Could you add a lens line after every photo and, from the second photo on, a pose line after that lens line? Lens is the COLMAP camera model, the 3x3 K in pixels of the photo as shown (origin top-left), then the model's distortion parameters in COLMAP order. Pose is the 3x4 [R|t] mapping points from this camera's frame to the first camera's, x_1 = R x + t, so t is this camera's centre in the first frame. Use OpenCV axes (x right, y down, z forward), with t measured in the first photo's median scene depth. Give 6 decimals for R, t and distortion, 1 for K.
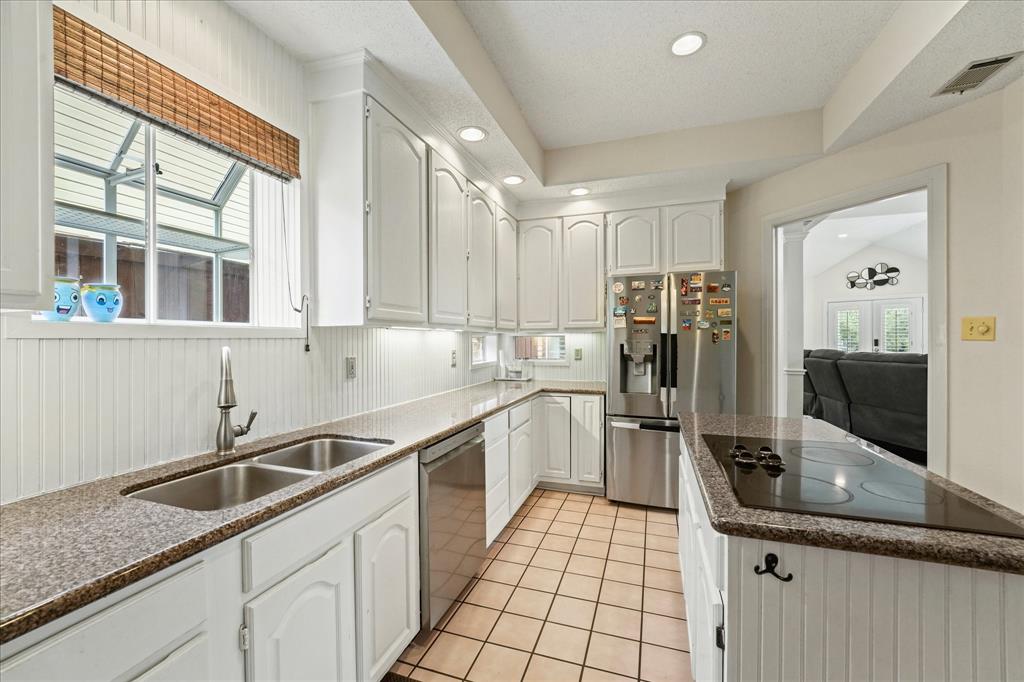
lens RADIAL K [[411.6, 0, 512.0], [0, 411.6, 341.0], [0, 0, 1]] dist [-0.013538, 0.000081]
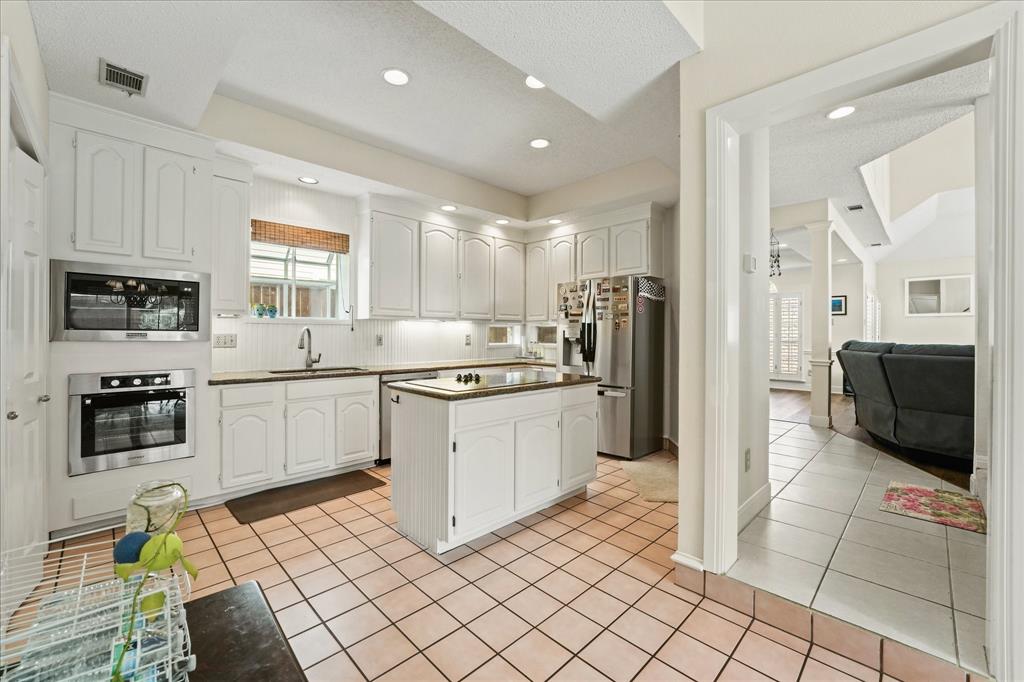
lens RADIAL K [[413.0, 0, 511.0], [0, 413.0, 333.3], [0, 0, 1]] dist [-0.013110, 0.000092]
pose [[0.894689, 0.005859, -0.446650, 0.874398], [-0.008289, 0.999960, -0.003487, 0.028063], [0.446612, 0.006822, 0.894702, -0.413895]]
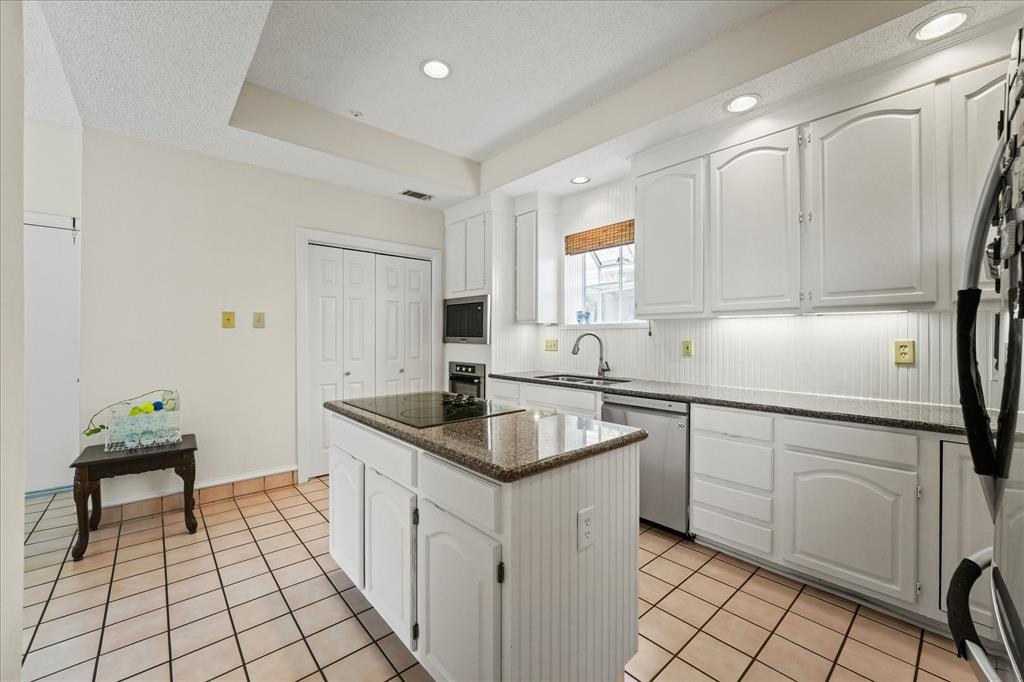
lens RADIAL K [[413.0, 0, 511.0], [0, 413.0, 333.3], [0, 0, 1]] dist [-0.013110, 0.000092]
pose [[-0.497433, -0.005082, -0.867488, 0.912637], [-0.003057, 0.999987, -0.004106, 0.017452], [0.867497, 0.000609, -0.497442, 0.959459]]
